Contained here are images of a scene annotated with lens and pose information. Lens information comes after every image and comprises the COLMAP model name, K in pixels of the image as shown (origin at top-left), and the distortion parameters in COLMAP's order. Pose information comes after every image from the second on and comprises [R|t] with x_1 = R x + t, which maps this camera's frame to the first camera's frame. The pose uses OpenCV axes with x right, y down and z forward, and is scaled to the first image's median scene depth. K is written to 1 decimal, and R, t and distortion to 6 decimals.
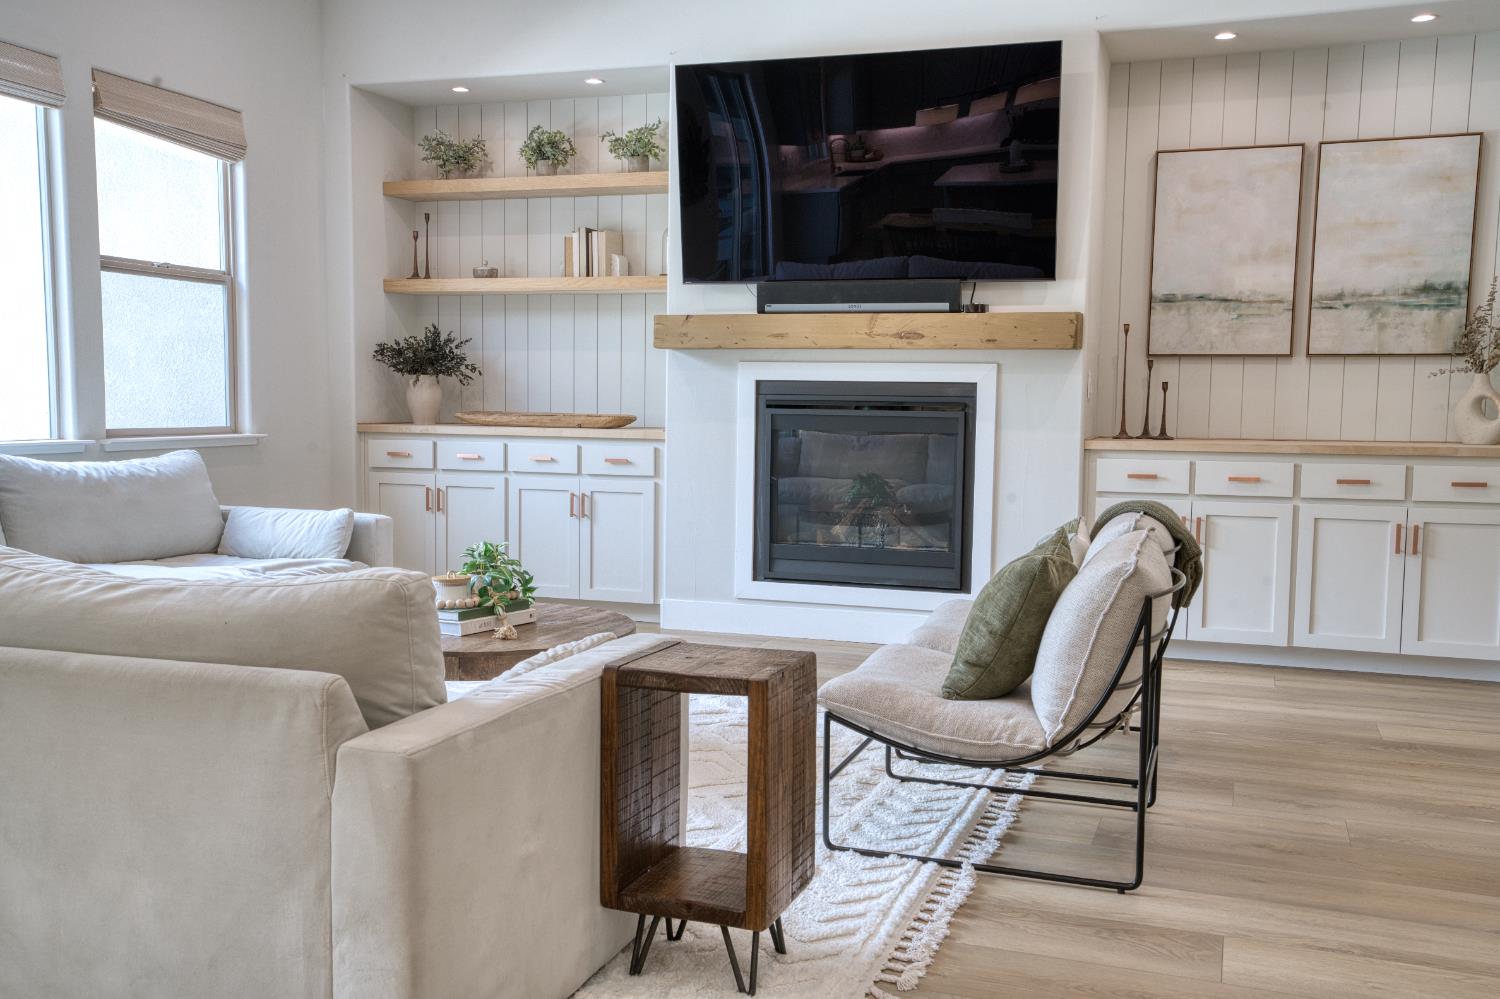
lens RADIAL K [[1427.4, 0, 740.0], [0, 1427.4, 507.9], [0, 0, 1]] dist [0.038169, 0.114201]
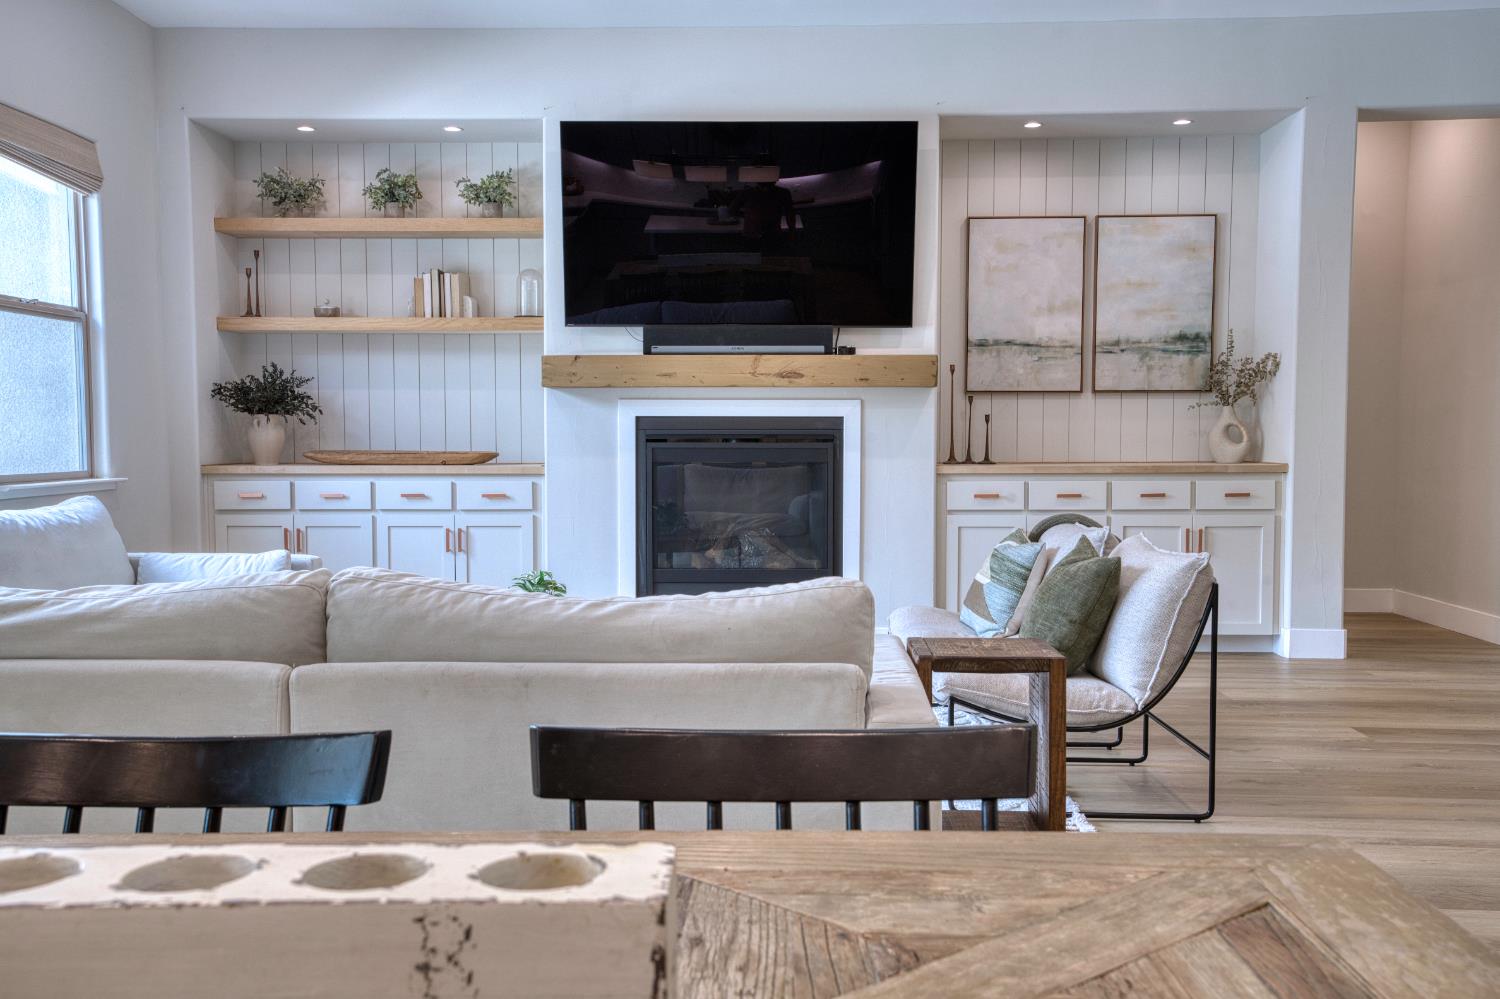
lens RADIAL K [[1427.4, 0, 740.0], [0, 1427.4, 507.9], [0, 0, 1]] dist [0.038169, 0.114201]
pose [[0.952415, -0.030056, 0.303319, -0.246701], [0.037246, 0.999145, -0.017948, 0.000979], [-0.302520, 0.028391, 0.952720, -0.040606]]
